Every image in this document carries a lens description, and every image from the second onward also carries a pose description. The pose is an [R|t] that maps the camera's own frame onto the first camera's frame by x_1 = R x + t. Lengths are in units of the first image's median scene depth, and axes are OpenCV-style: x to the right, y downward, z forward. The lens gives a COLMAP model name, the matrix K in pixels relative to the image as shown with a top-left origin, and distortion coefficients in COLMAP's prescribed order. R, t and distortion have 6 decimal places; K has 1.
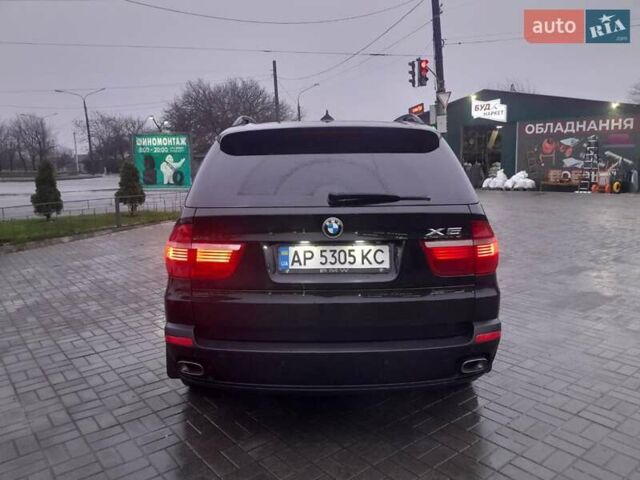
lens RADIAL K [[503.6, 0, 321.4], [0, 503.6, 241.4], [0, 0, 1]] dist [0.003608, -0.024965]
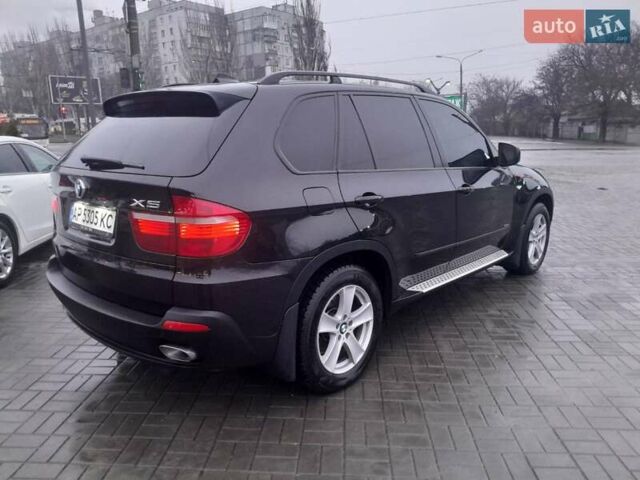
lens RADIAL K [[503.6, 0, 320.9], [0, 503.6, 238.8], [0, 0, 1]] dist [0.003608, -0.024965]
pose [[0.748342, 0.149309, -0.646291, 1.109037], [-0.105350, 0.988723, 0.106434, -0.089570], [0.654894, -0.011563, 0.755632, 0.503923]]
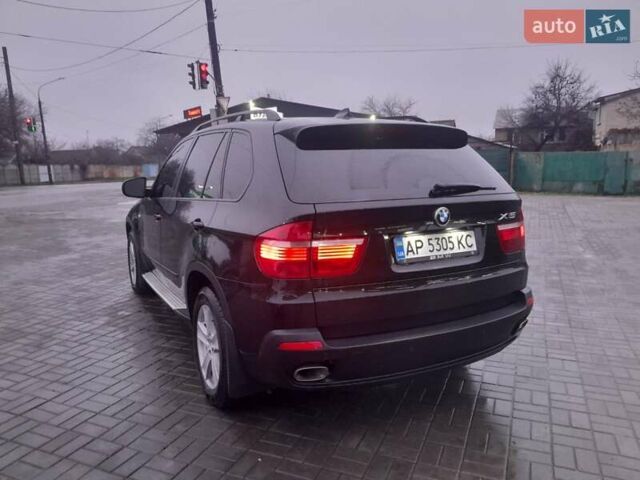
lens RADIAL K [[503.6, 0, 332.4], [0, 503.6, 238.6], [0, 0, 1]] dist [0.003608, -0.024965]
pose [[0.876034, -0.065899, 0.477726, -0.690768], [0.072712, 0.997344, 0.004242, -0.002289], [-0.476736, 0.031020, 0.878499, 0.155103]]
